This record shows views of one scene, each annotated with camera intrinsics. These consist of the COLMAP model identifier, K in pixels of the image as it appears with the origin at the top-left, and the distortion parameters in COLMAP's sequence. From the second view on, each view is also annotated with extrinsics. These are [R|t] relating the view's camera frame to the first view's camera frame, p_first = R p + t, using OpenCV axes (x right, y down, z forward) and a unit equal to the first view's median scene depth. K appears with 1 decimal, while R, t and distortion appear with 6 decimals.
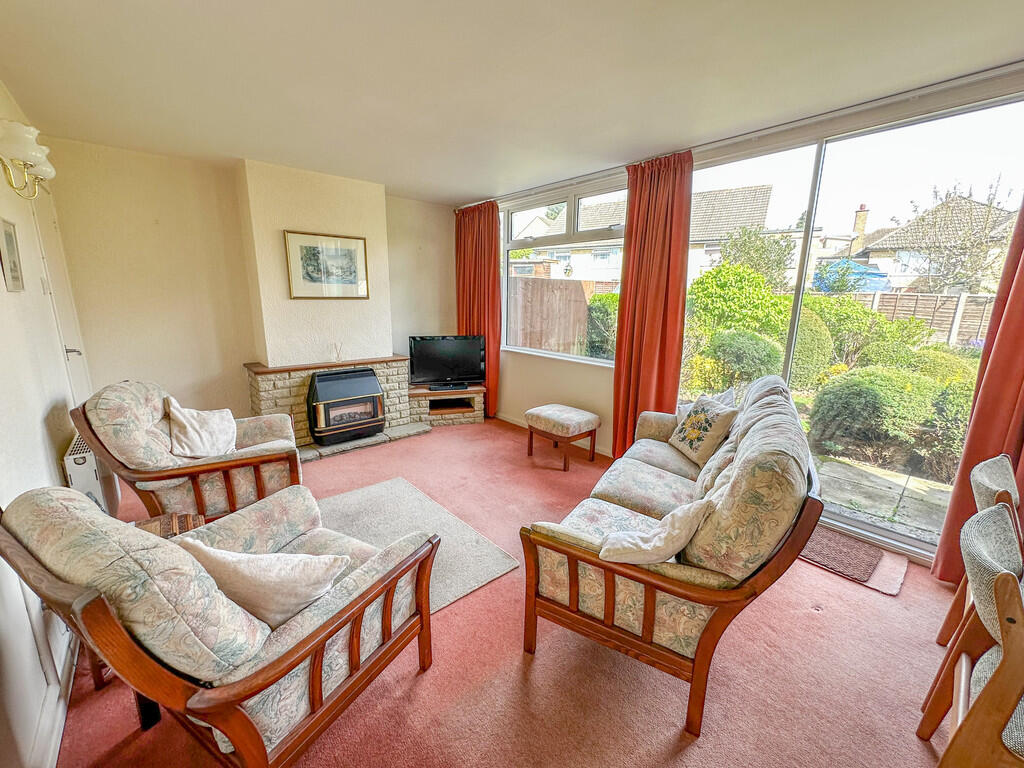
lens RADIAL K [[408.1, 0, 512.0], [0, 408.1, 384.0], [0, 0, 1]] dist [-0.001994, -0.000435]
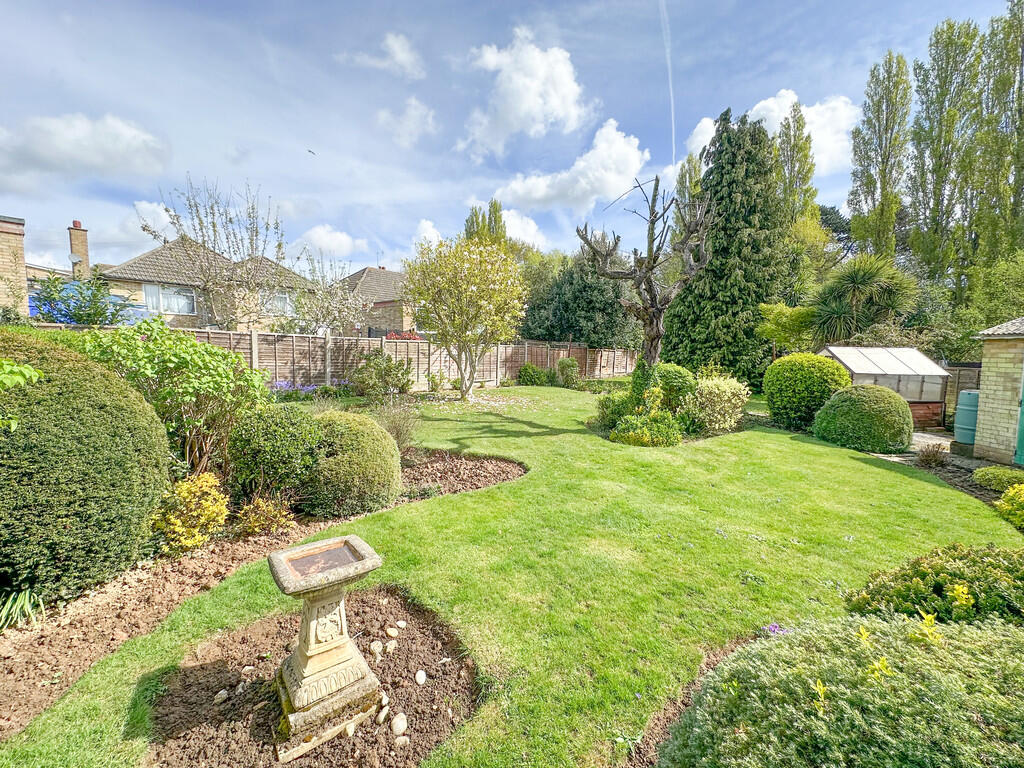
lens RADIAL K [[408.1, 0, 512.0], [0, 408.1, 384.0], [0, 0, 1]] dist [-0.001994, -0.000435]
pose [[0.071398, -0.097205, 0.992700, 0.886441], [0.203762, 0.975674, 0.080883, -0.228607], [-0.976414, 0.196500, 0.089468, 1.327348]]
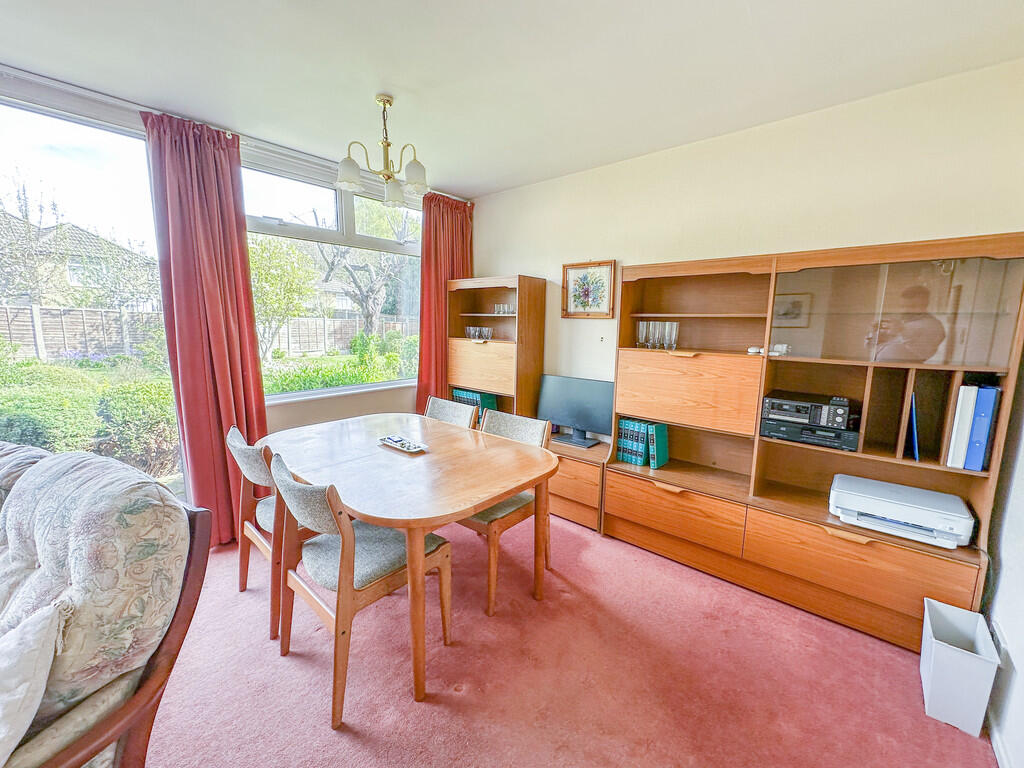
lens RADIAL K [[408.1, 0, 512.0], [0, 408.1, 384.0], [0, 0, 1]] dist [-0.001994, -0.000435]
pose [[-0.135130, -0.163144, 0.977304, -0.067348], [0.194148, 0.962871, 0.187579, -0.011354], [-0.971620, 0.215090, -0.098439, 0.100687]]
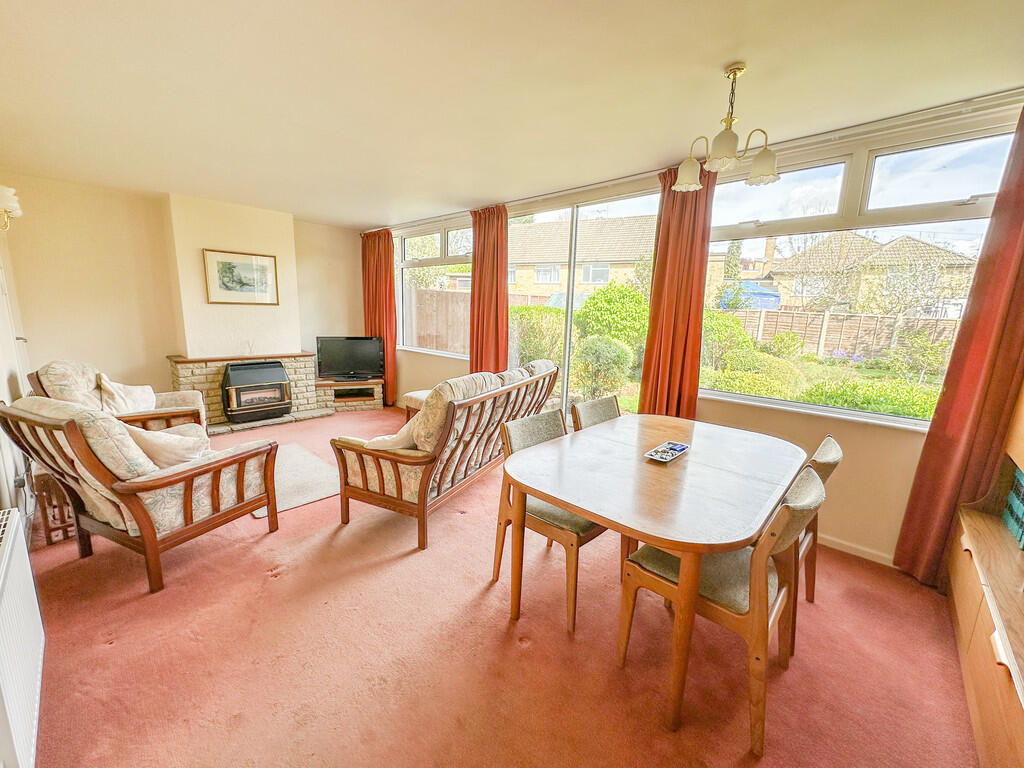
lens RADIAL K [[408.1, 0, 512.0], [0, 408.1, 384.0], [0, 0, 1]] dist [-0.001994, -0.000435]
pose [[0.995069, -0.000074, 0.099182, 0.240269], [0.003108, 0.999532, -0.030433, 0.072803], [-0.099134, 0.030592, 0.994604, -0.300554]]
